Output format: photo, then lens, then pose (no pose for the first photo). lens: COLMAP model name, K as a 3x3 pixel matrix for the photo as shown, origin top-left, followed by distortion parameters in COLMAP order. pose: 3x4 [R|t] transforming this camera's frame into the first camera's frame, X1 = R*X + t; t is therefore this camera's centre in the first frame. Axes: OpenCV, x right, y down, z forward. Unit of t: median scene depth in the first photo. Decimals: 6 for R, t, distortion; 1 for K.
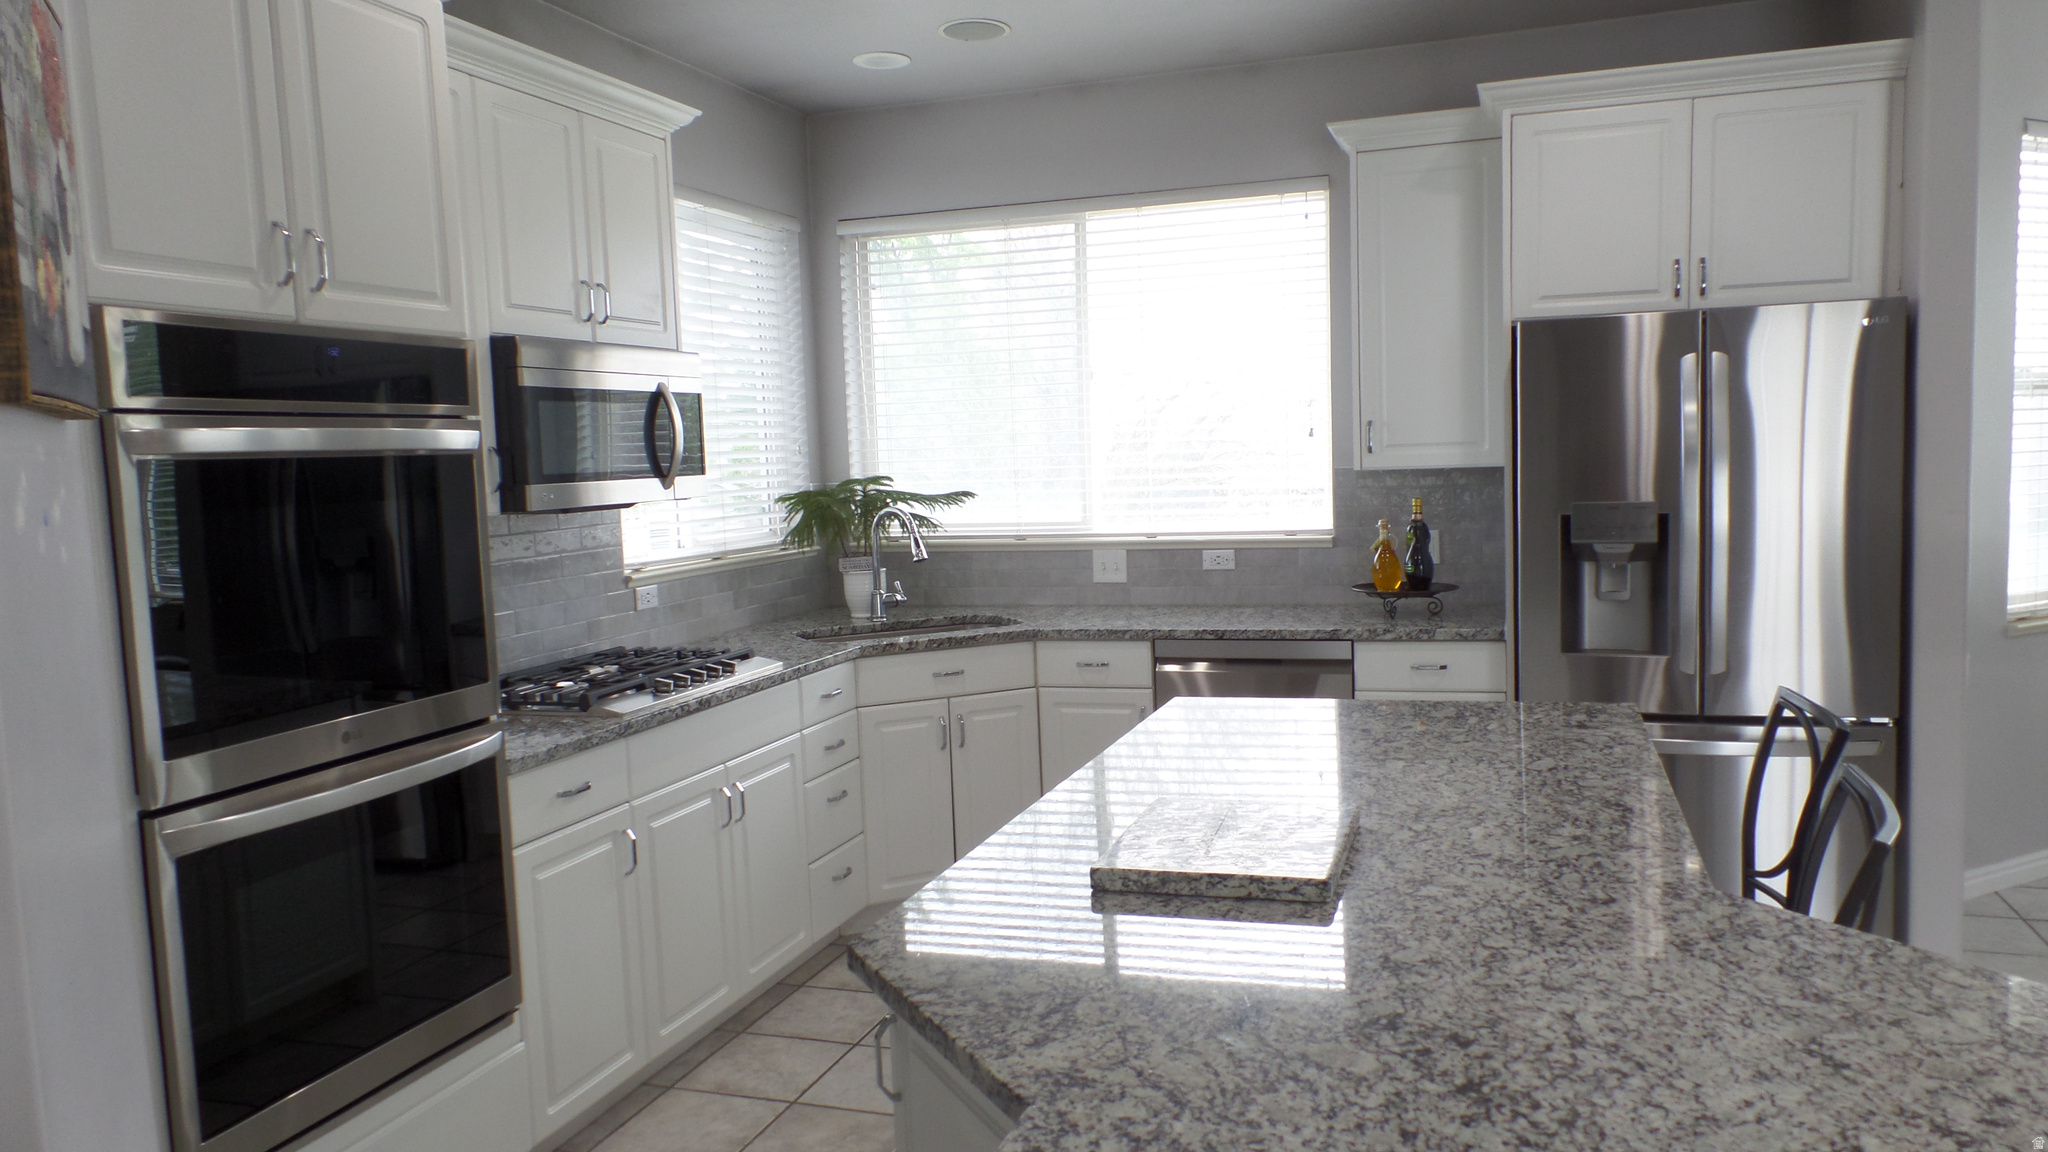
lens RADIAL K [[1427.7, 0, 1033.3], [0, 1427.7, 581.2], [0, 0, 1]] dist [0.013074, -0.007076]
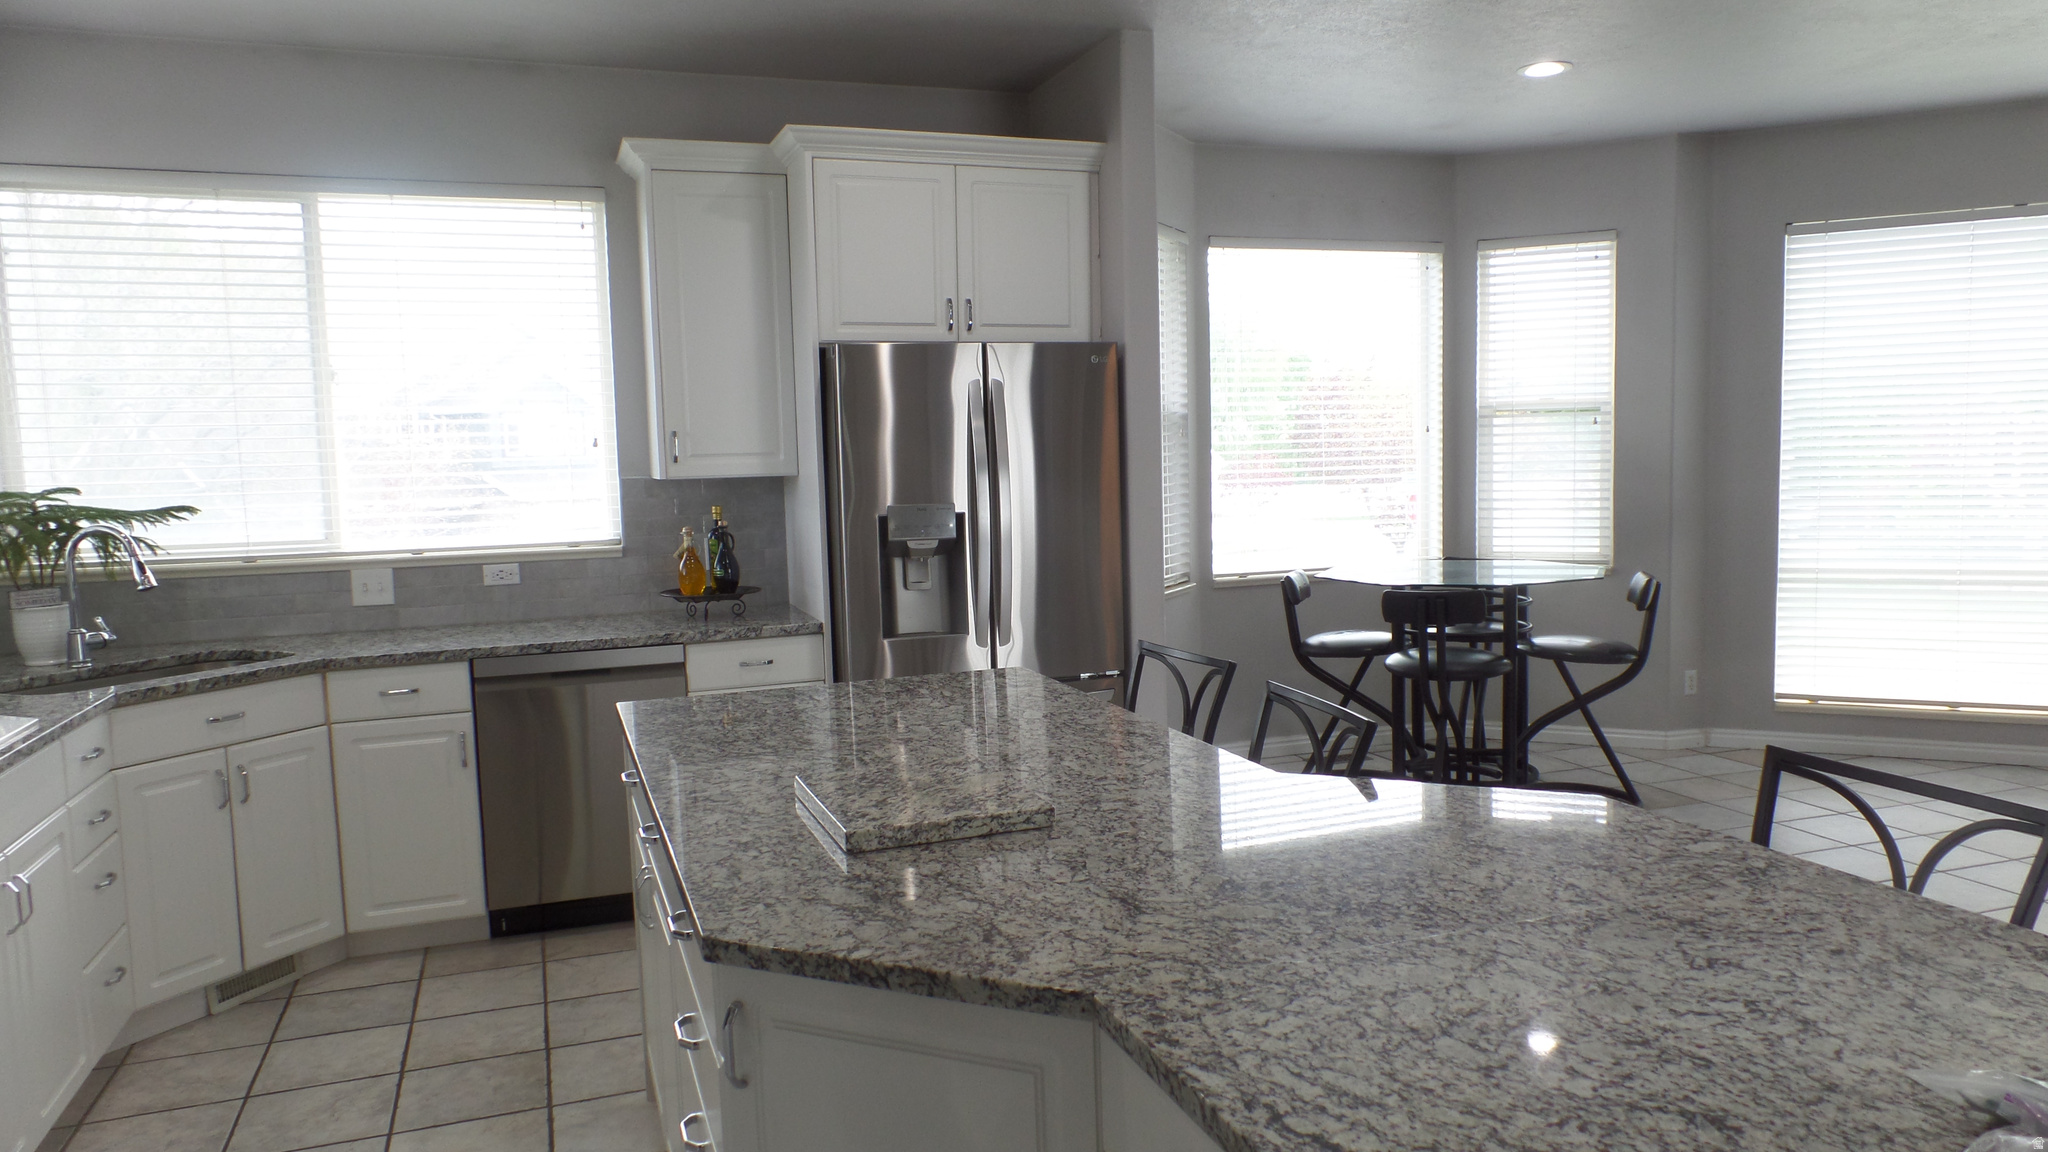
lens RADIAL K [[1427.7, 0, 1040.0], [0, 1427.7, 570.7], [0, 0, 1]] dist [0.013074, -0.007076]
pose [[0.785860, -0.038982, 0.617175, -0.199948], [0.054334, 0.998504, -0.006117, 0.008873], [-0.616013, 0.038341, 0.786802, 0.030911]]
